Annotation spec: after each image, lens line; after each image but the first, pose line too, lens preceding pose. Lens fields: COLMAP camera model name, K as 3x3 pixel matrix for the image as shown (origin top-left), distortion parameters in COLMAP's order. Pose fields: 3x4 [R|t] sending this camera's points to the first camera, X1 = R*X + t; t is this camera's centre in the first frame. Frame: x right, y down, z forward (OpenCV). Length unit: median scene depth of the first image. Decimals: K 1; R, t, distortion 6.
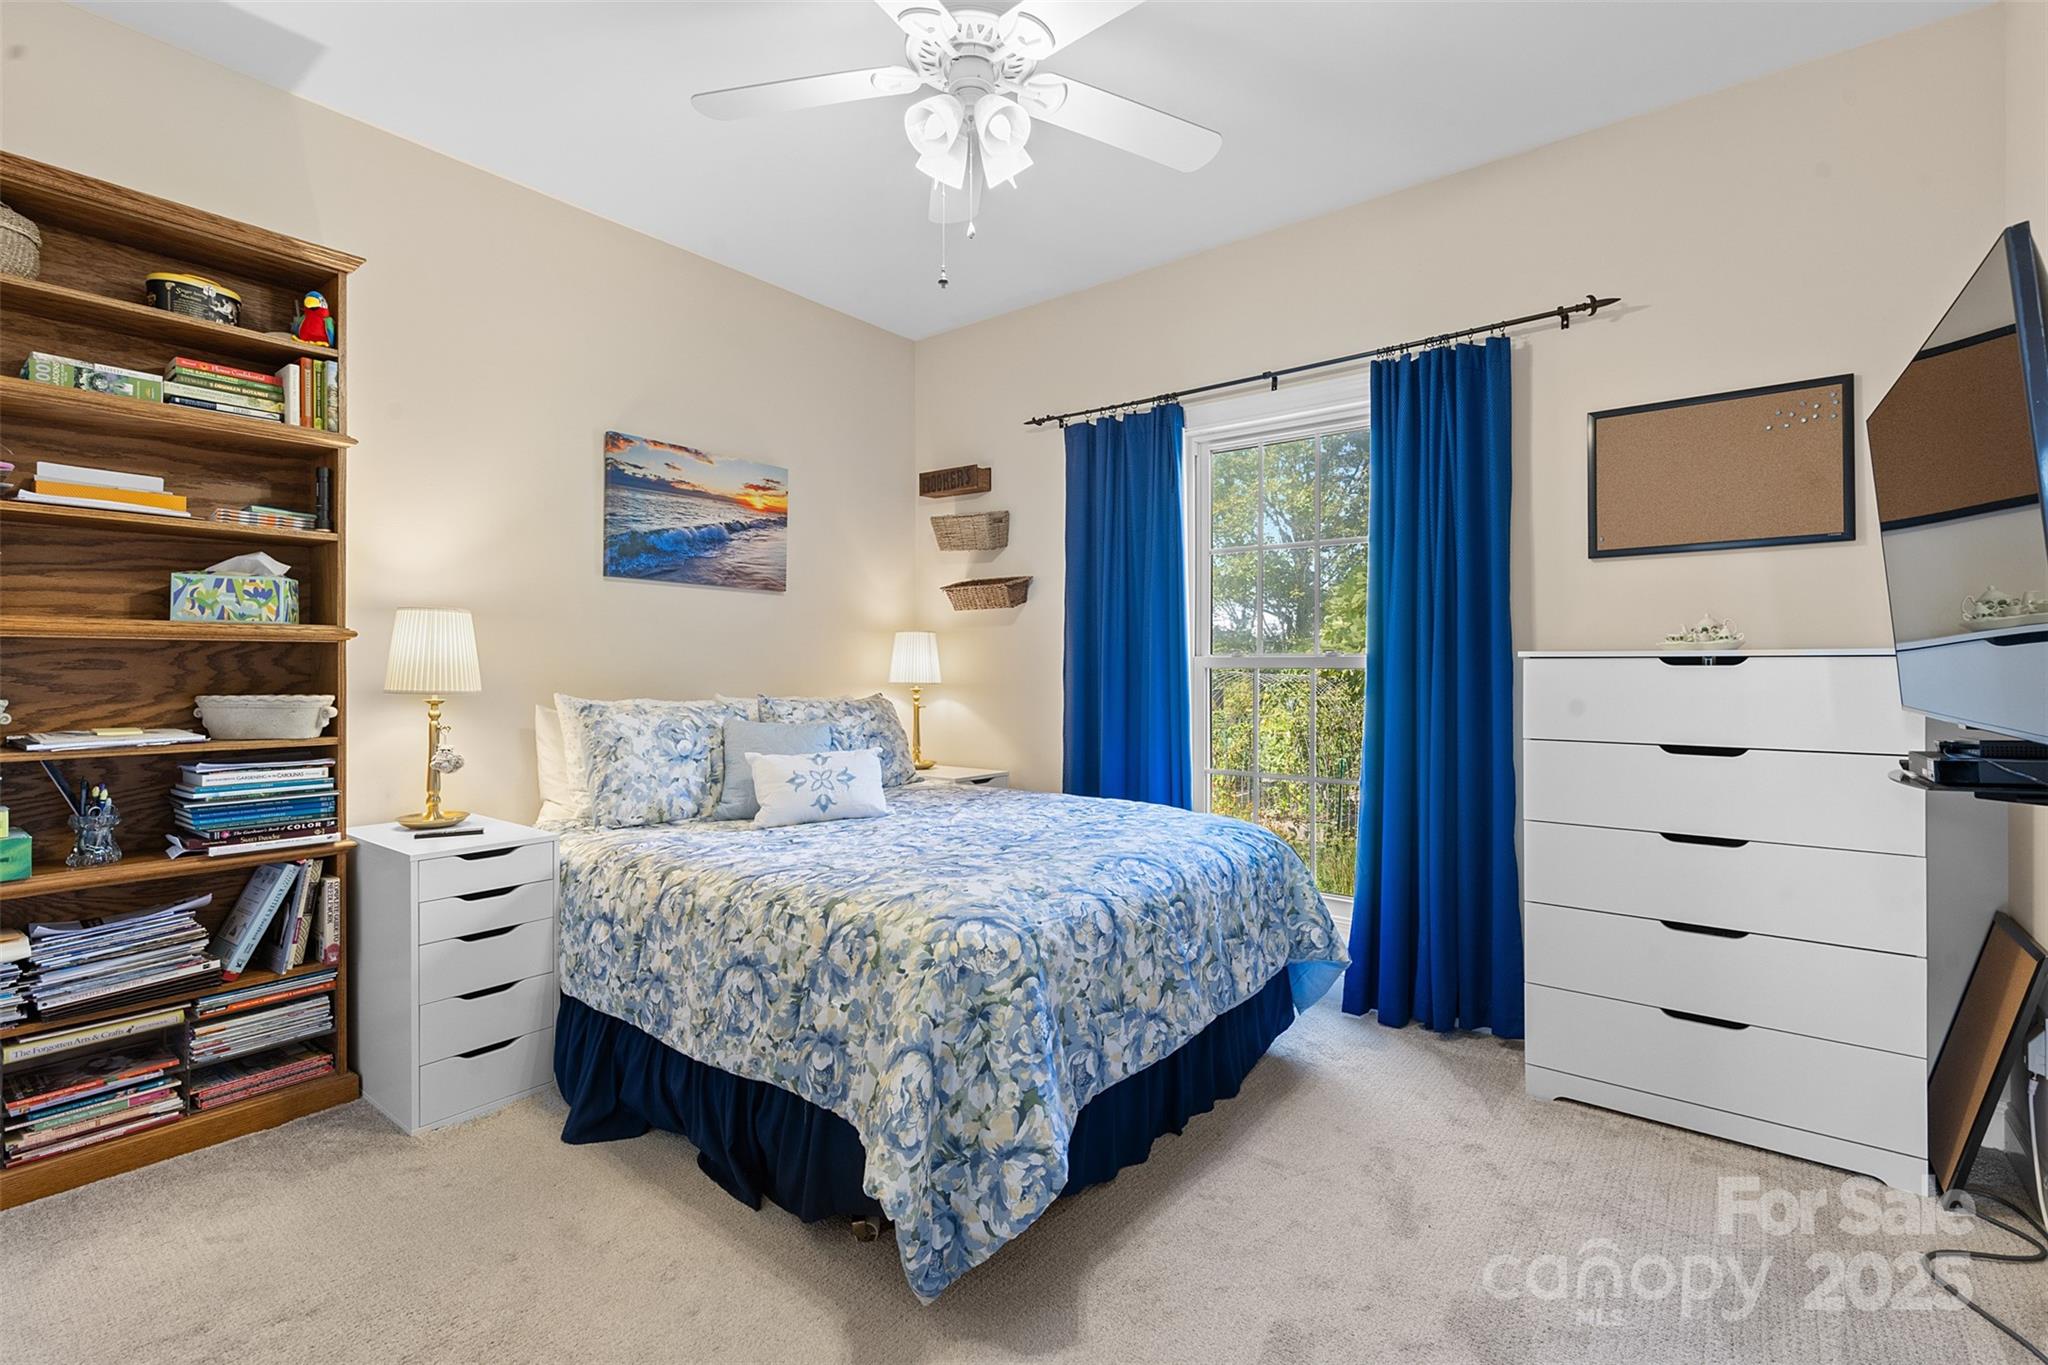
lens RADIAL K [[919.5, 0, 1024.6], [0, 919.5, 671.4], [0, 0, 1]] dist [0.006128, -0.002592]
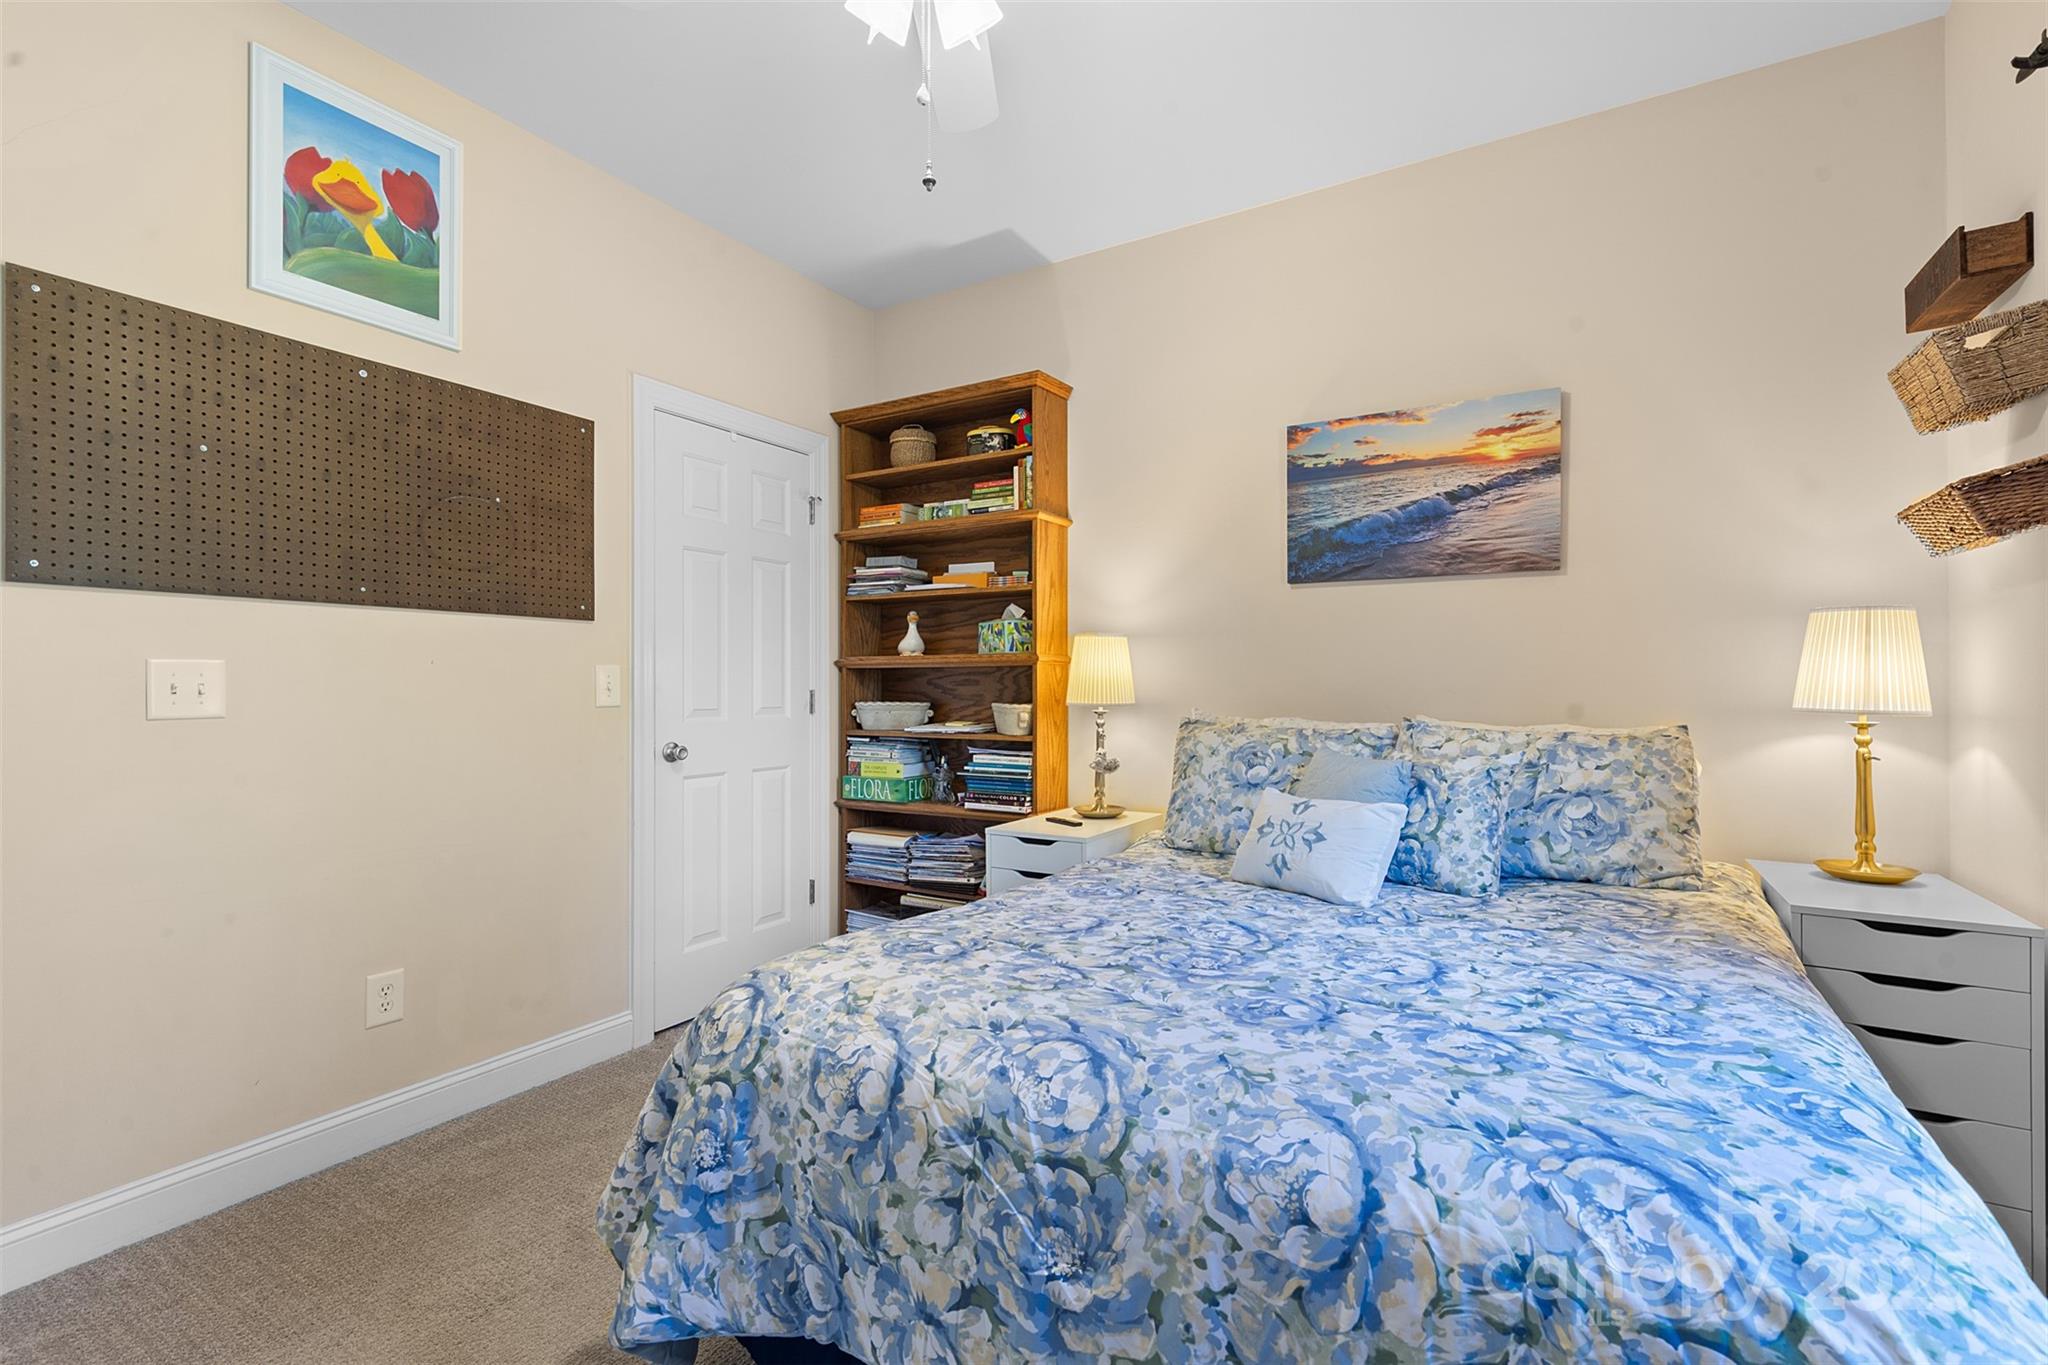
lens RADIAL K [[919.5, 0, 1028.1], [0, 919.5, 692.7], [0, 0, 1]] dist [0.006128, -0.002592]
pose [[0.121948, 0.006418, -0.992516, 0.574279], [-0.000539, 0.999979, 0.006400, 0.000047], [0.992536, -0.000246, 0.121949, 0.830233]]
